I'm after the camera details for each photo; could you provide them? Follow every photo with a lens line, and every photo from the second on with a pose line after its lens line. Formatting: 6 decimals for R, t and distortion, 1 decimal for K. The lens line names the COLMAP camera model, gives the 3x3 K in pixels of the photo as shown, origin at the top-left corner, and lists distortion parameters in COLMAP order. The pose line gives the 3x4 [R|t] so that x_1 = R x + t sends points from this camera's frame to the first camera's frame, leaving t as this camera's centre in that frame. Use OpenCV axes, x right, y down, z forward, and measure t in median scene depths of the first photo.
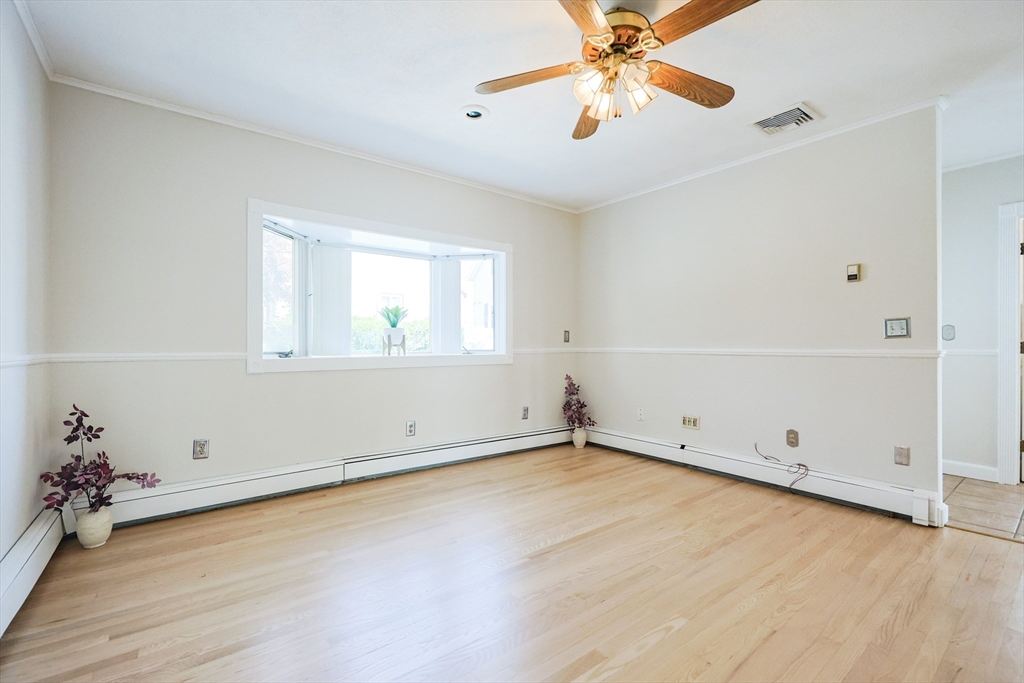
lens RADIAL K [[440.8, 0, 512.0], [0, 440.8, 341.5], [0, 0, 1]] dist [0.000785, -0.000363]
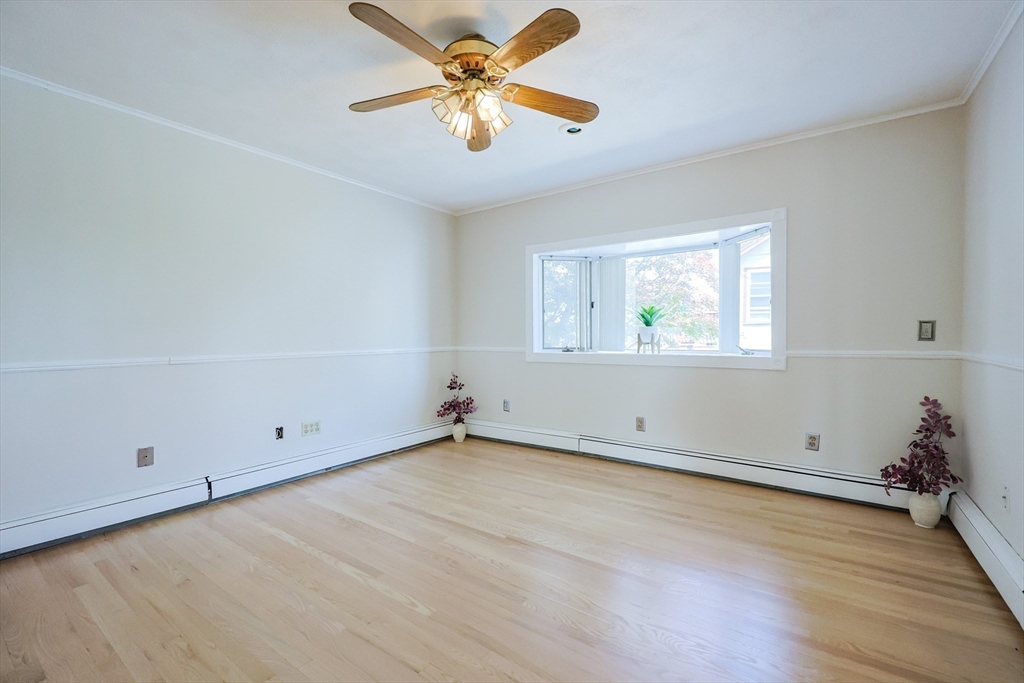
lens RADIAL K [[442.6, 0, 515.7], [0, 442.6, 338.9], [0, 0, 1]] dist [-0.015370, -0.000074]
pose [[0.288611, 0.008595, -0.957408, 0.819322], [0.013885, 0.999817, 0.013162, -0.025365], [0.957346, -0.017092, 0.288439, 0.507675]]
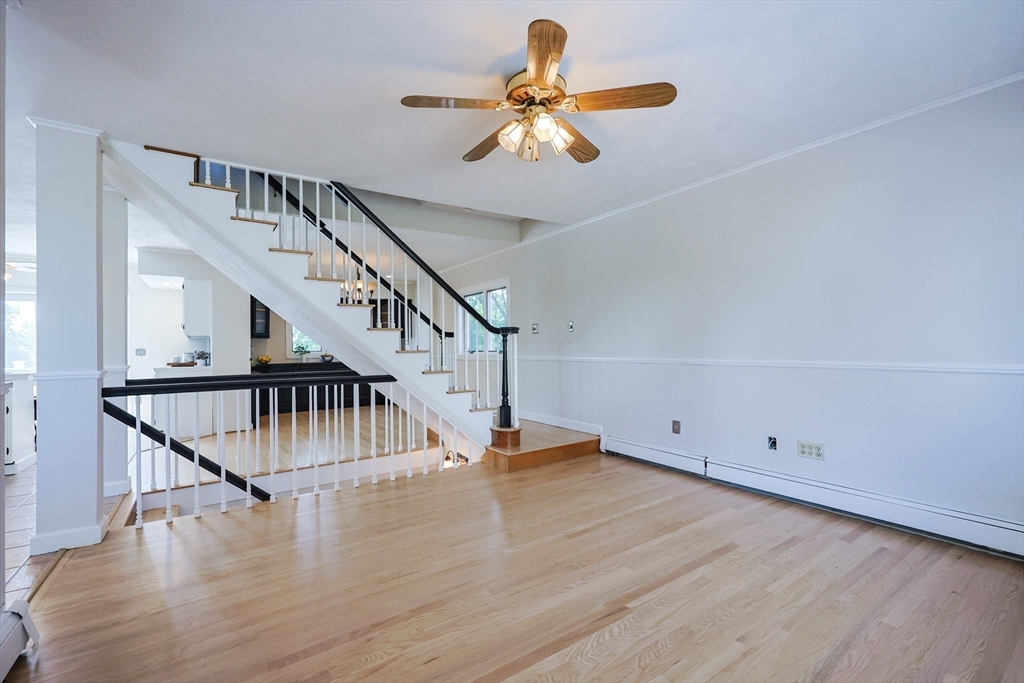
lens RADIAL K [[441.3, 0, 511.1], [0, 441.3, 345.9], [0, 0, 1]] dist [0.004418, 0.000266]
pose [[-0.997884, 0.014258, 0.063444, 0.148605], [0.013633, 0.999854, -0.010273, -0.016322], [-0.063581, -0.009386, -0.997933, 1.372792]]
